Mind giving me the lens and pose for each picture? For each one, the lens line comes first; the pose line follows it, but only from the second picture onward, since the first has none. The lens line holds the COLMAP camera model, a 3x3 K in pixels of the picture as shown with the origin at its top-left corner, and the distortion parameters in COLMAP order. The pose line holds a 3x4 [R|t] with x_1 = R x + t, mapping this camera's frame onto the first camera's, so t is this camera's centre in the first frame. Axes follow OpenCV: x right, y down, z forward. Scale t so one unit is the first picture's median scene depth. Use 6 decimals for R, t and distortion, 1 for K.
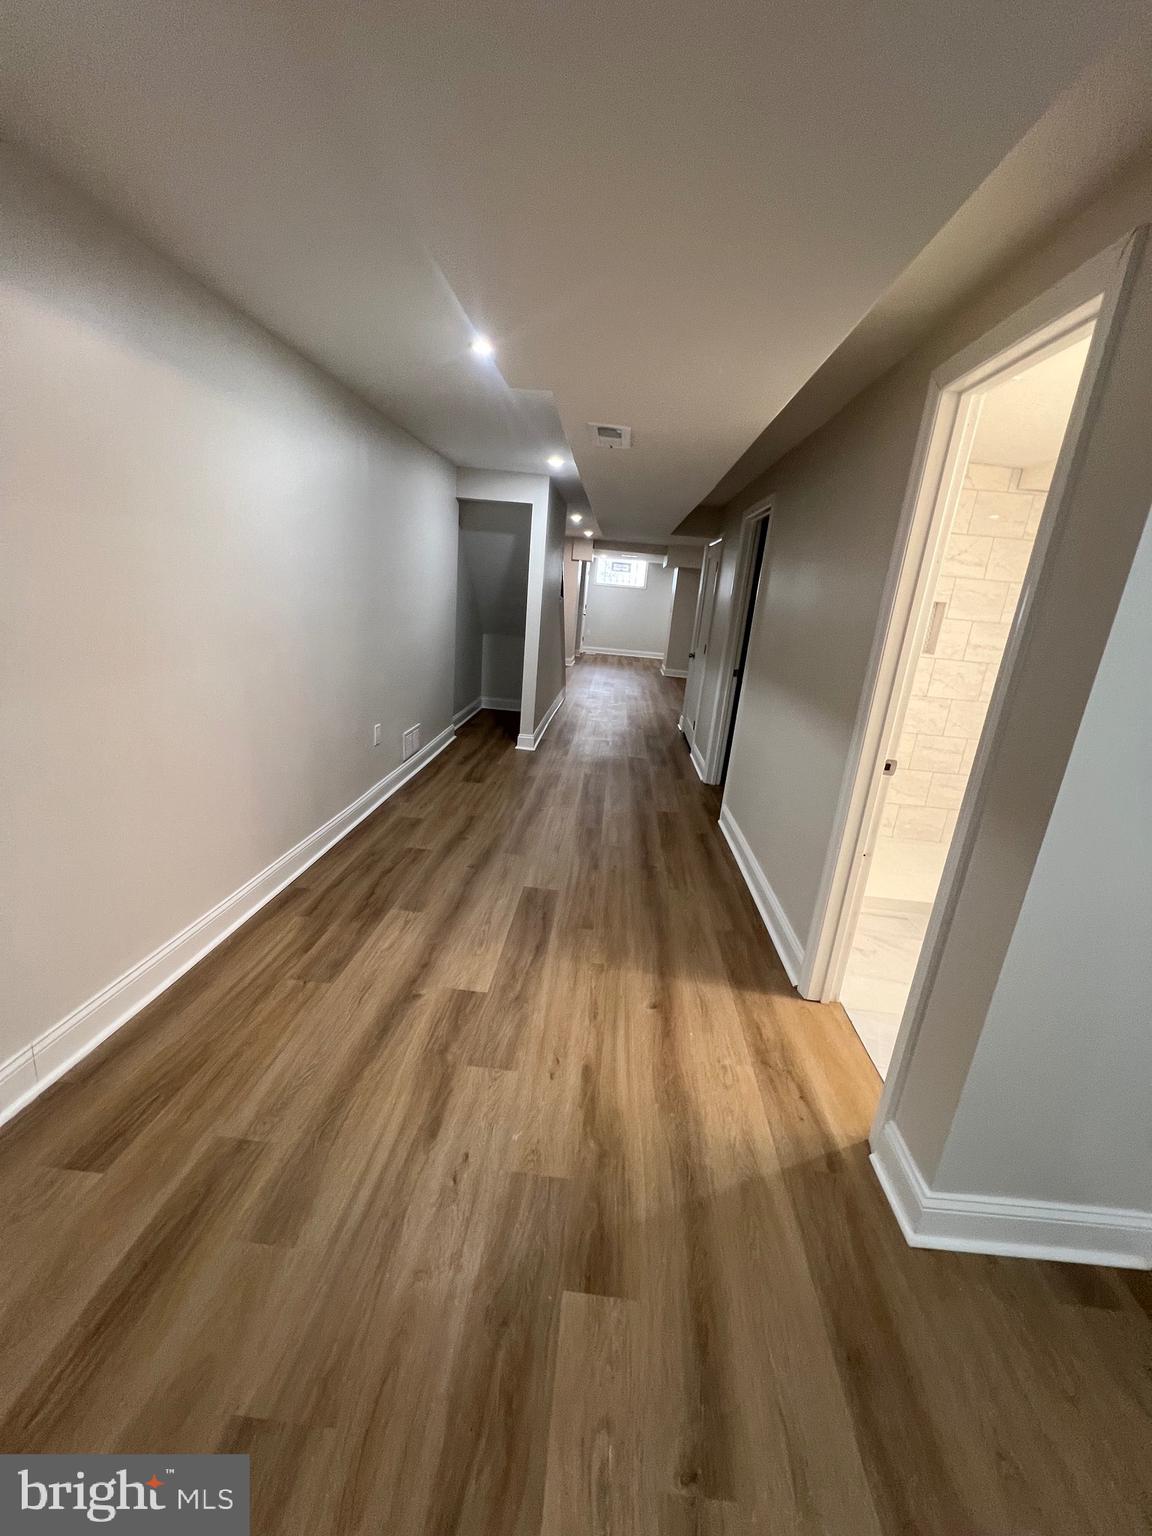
lens RADIAL K [[617.0, 0, 585.6], [0, 617.0, 767.3], [0, 0, 1]] dist [-0.000725, -0.000177]
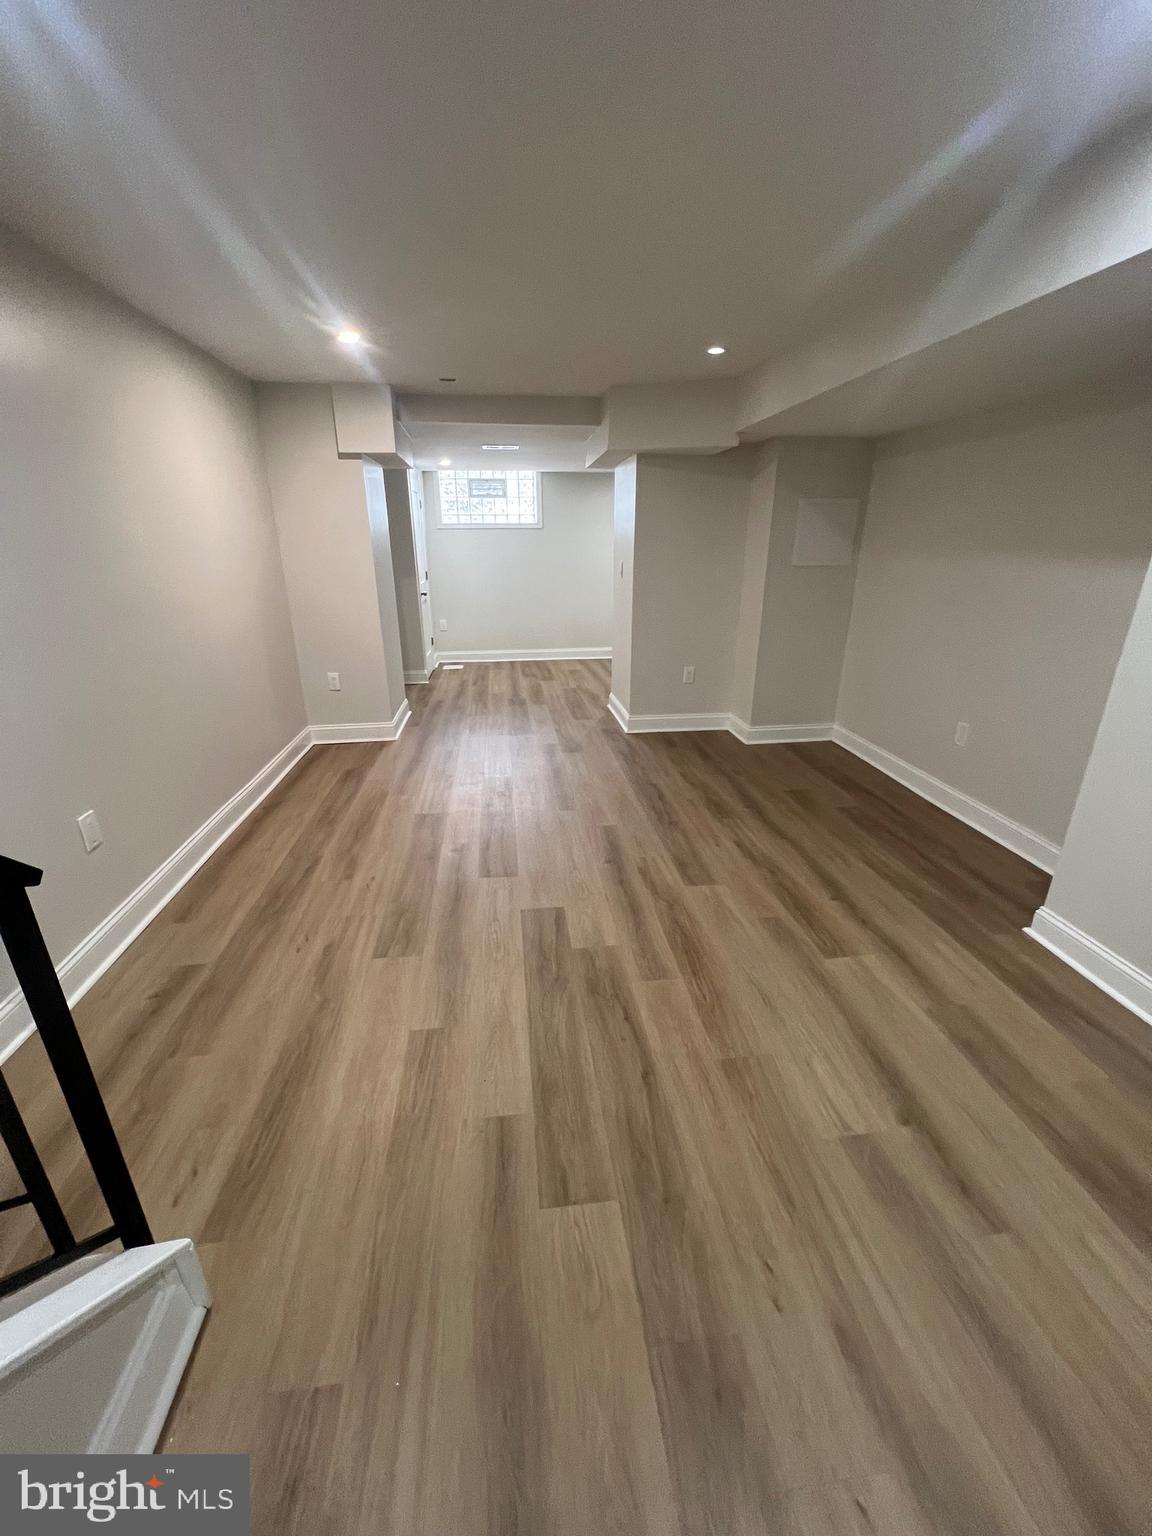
lens RADIAL K [[617.0, 0, 585.6], [0, 617.0, 767.3], [0, 0, 1]] dist [-0.000725, -0.000177]
pose [[0.977606, -0.150163, 0.147434, 0.030653], [0.140594, 0.987345, 0.073371, -0.138462], [-0.156586, -0.050999, 0.986347, 0.525279]]
